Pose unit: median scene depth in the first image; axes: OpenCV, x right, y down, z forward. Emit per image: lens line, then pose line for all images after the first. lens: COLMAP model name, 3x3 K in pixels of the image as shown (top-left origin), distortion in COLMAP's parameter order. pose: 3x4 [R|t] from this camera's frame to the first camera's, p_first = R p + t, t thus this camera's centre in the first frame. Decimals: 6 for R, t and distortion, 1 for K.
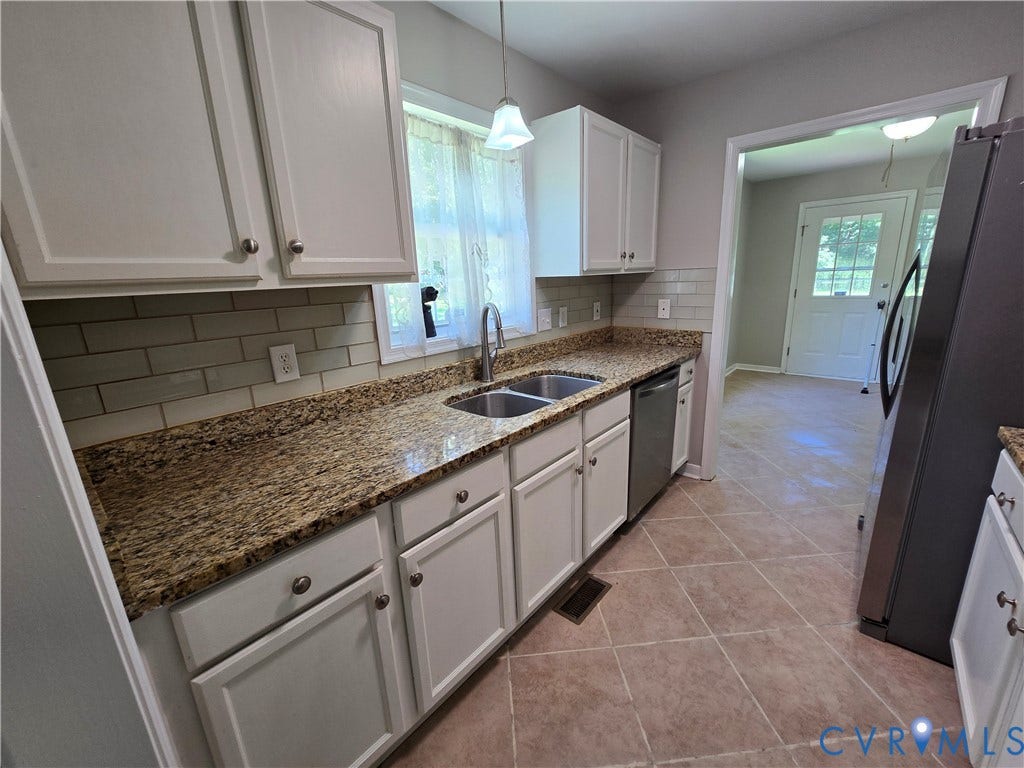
lens RADIAL K [[419.0, 0, 512.8], [0, 419.0, 387.0], [0, 0, 1]] dist [-0.002079, 0.000092]
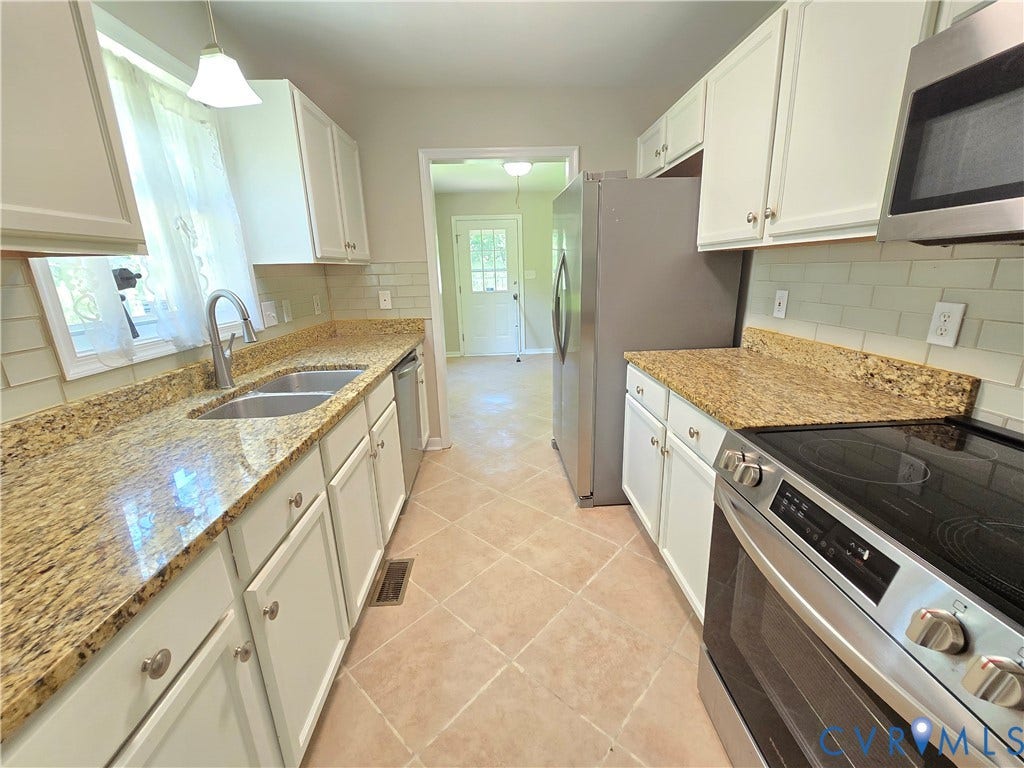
lens RADIAL K [[419.2, 0, 511.8], [0, 419.2, 386.8], [0, 0, 1]] dist [-0.001887, 0.000194]
pose [[0.728172, -0.166005, 0.664987, -0.219192], [0.174275, 0.983182, 0.054605, 0.039857], [-0.662868, 0.076129, 0.744856, 0.028613]]
